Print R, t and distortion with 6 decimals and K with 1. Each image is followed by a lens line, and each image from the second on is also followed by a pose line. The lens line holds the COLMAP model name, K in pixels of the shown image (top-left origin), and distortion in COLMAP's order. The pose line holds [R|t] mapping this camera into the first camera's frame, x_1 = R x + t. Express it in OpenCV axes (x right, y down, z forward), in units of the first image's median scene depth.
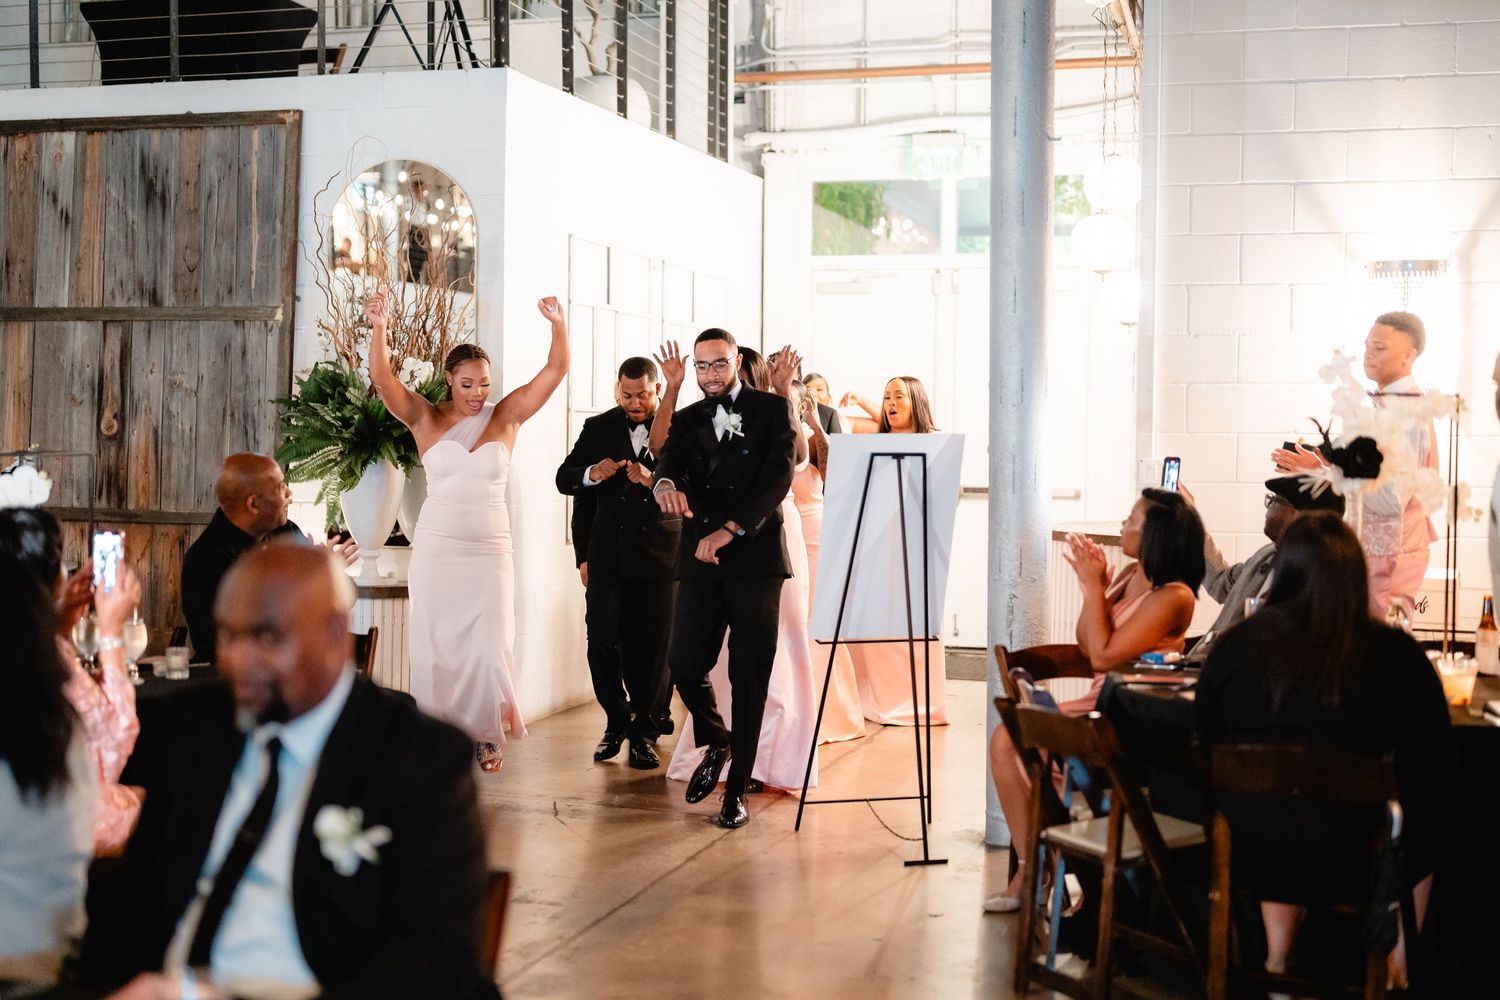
lens RADIAL K [[2088.2, 0, 750.0], [0, 2088.2, 500.0], [0, 0, 1]] dist [0.006352, 0.012890]
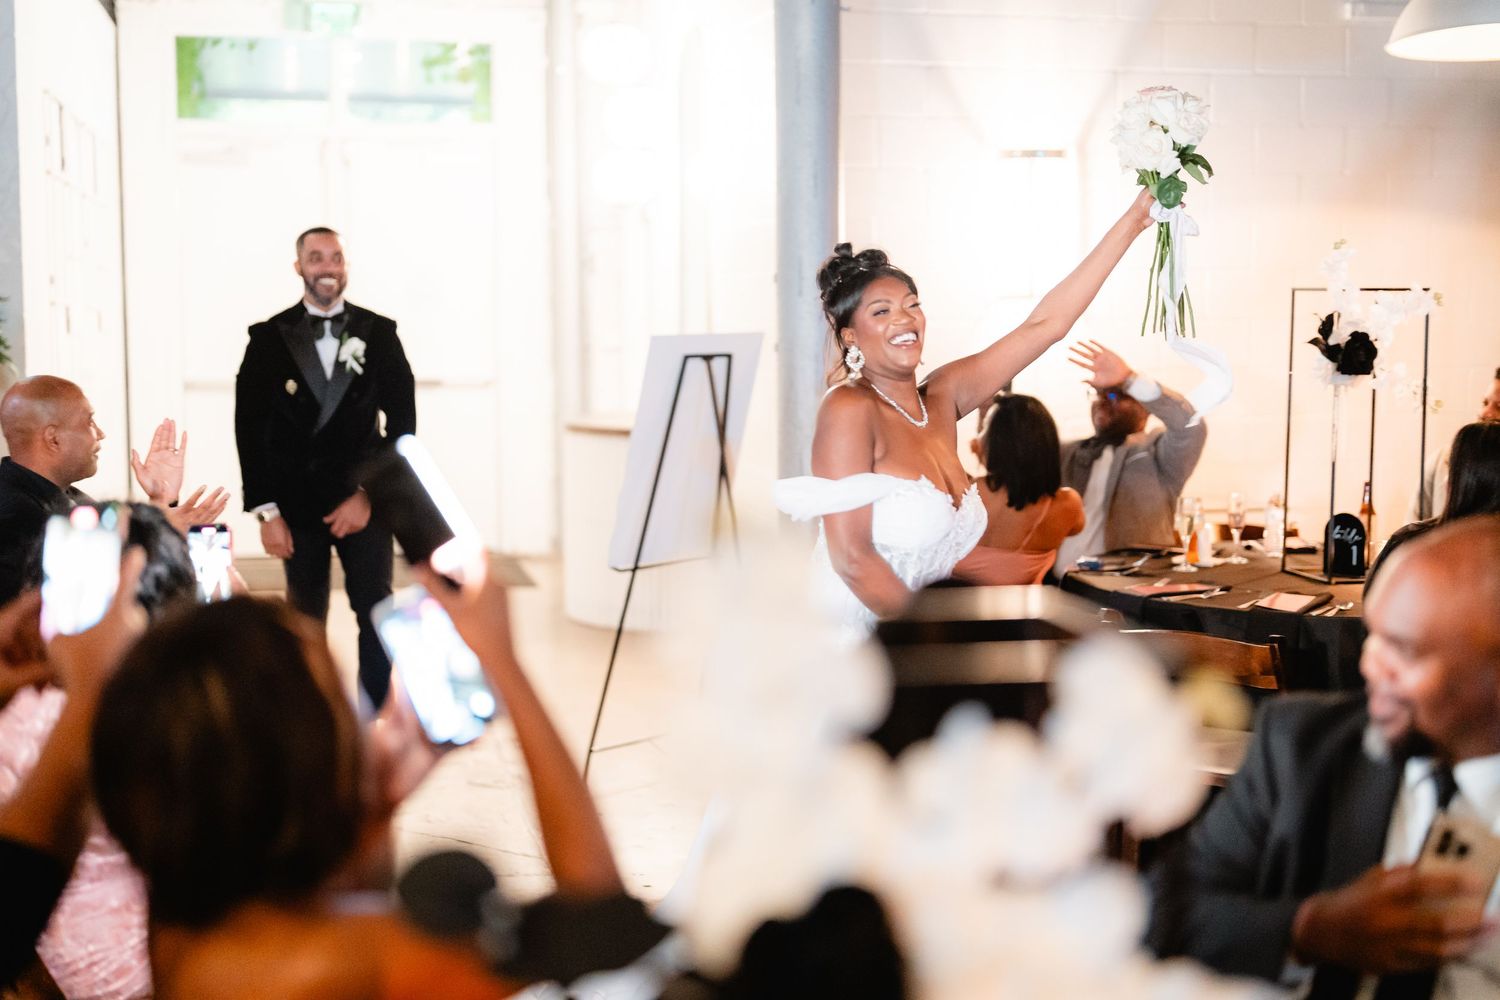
lens RADIAL K [[2090.5, 0, 750.0], [0, 2090.5, 500.0], [0, 0, 1]] dist [0.001853, 0.055653]
pose [[0.875480, -0.058481, 0.479703, -0.259834], [0.028557, 0.997177, 0.069448, -0.016351], [-0.482410, -0.047101, 0.874679, 0.149506]]
